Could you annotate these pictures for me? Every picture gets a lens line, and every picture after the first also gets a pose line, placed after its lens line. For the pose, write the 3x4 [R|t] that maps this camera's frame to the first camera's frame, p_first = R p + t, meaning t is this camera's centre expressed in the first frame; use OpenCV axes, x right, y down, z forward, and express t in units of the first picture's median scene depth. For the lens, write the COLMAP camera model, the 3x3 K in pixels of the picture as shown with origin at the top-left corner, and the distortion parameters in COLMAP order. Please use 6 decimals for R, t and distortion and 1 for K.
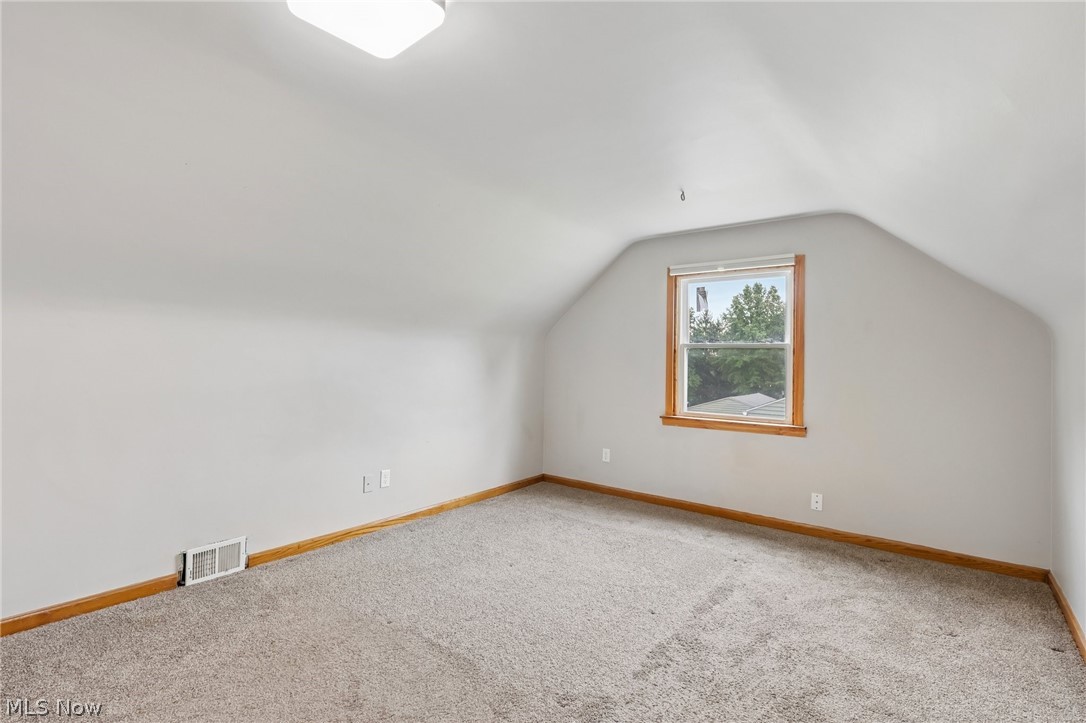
lens RADIAL K [[507.9, 0, 540.6], [0, 507.9, 369.2], [0, 0, 1]] dist [0.001174, 0.001154]
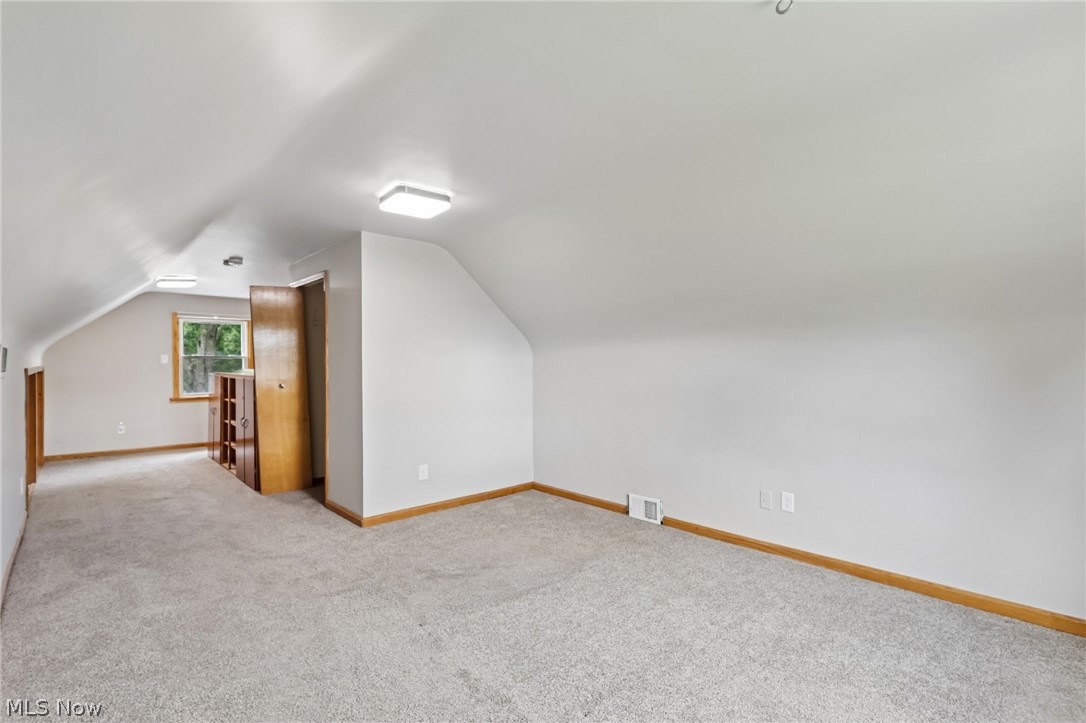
lens RADIAL K [[513.5, 0, 541.4], [0, 513.5, 371.5], [0, 0, 1]] dist [-0.000724, 0.000060]
pose [[-0.164520, -0.006651, -0.986351, 0.656048], [-0.016156, 0.999861, -0.004047, -0.003983], [0.986241, 0.015270, -0.164605, 0.718077]]
